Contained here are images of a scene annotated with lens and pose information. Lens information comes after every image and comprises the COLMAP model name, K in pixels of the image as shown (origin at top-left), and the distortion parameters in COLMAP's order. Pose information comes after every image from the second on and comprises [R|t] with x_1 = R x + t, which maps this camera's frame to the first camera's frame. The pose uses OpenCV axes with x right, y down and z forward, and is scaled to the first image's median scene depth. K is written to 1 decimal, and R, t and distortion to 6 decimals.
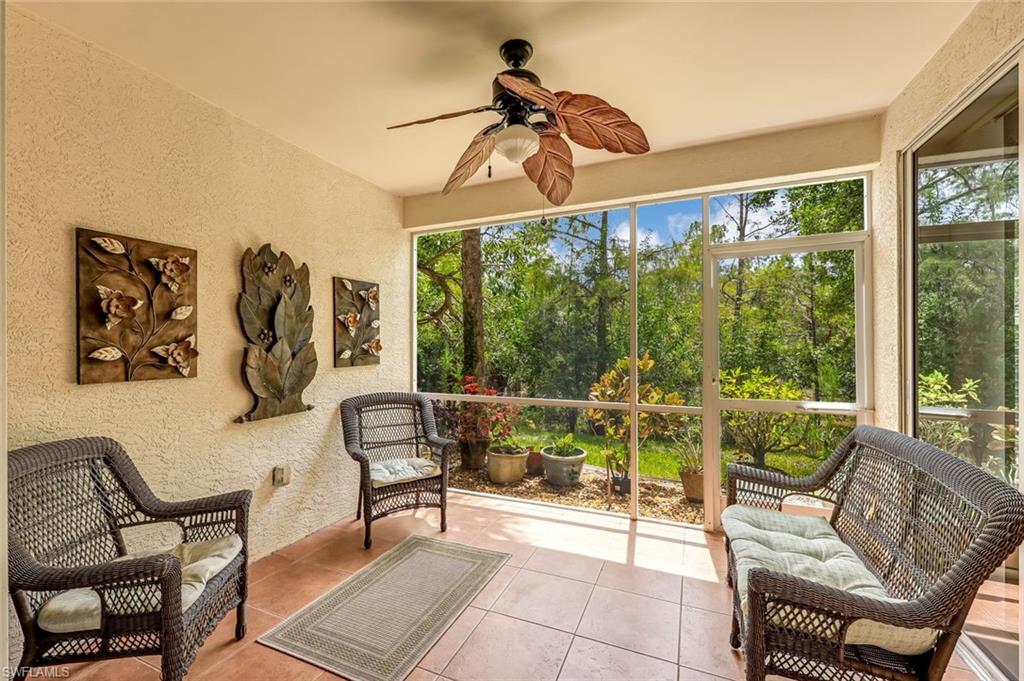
lens RADIAL K [[420.4, 0, 511.6], [0, 420.4, 344.6], [0, 0, 1]] dist [0.000082, -0.000014]
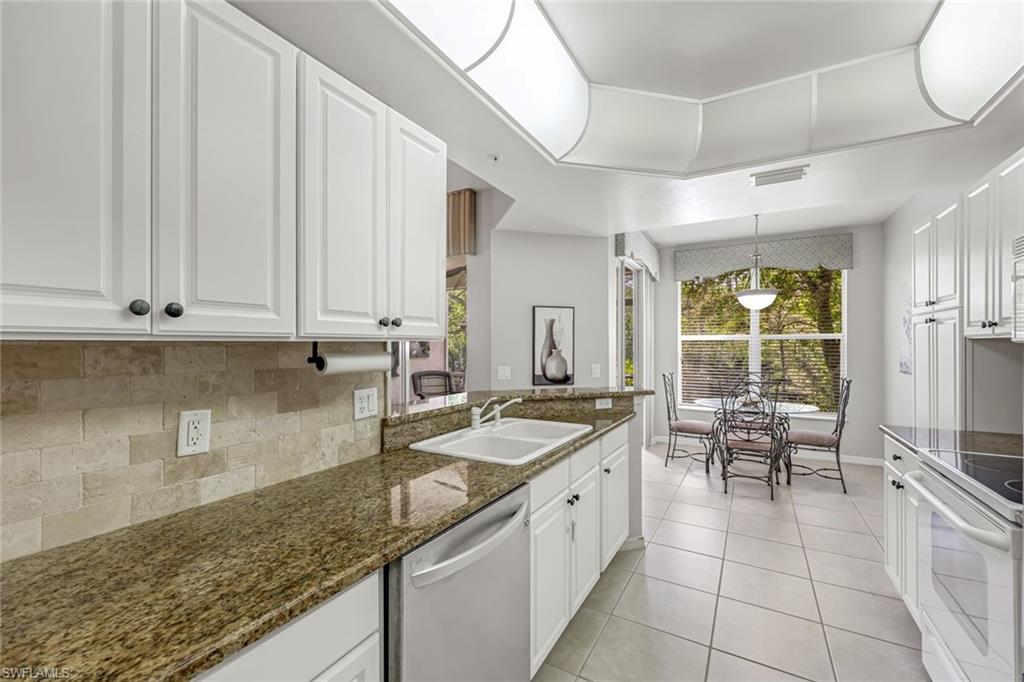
lens RADIAL K [[420.4, 0, 511.0], [0, 420.4, 340.6], [0, 0, 1]] dist [0.000082, -0.000014]
pose [[0.992204, -0.001002, -0.124621, 0.373301], [0.001602, 0.999988, 0.004713, -0.047952], [0.124615, -0.004876, 0.992193, -1.092275]]
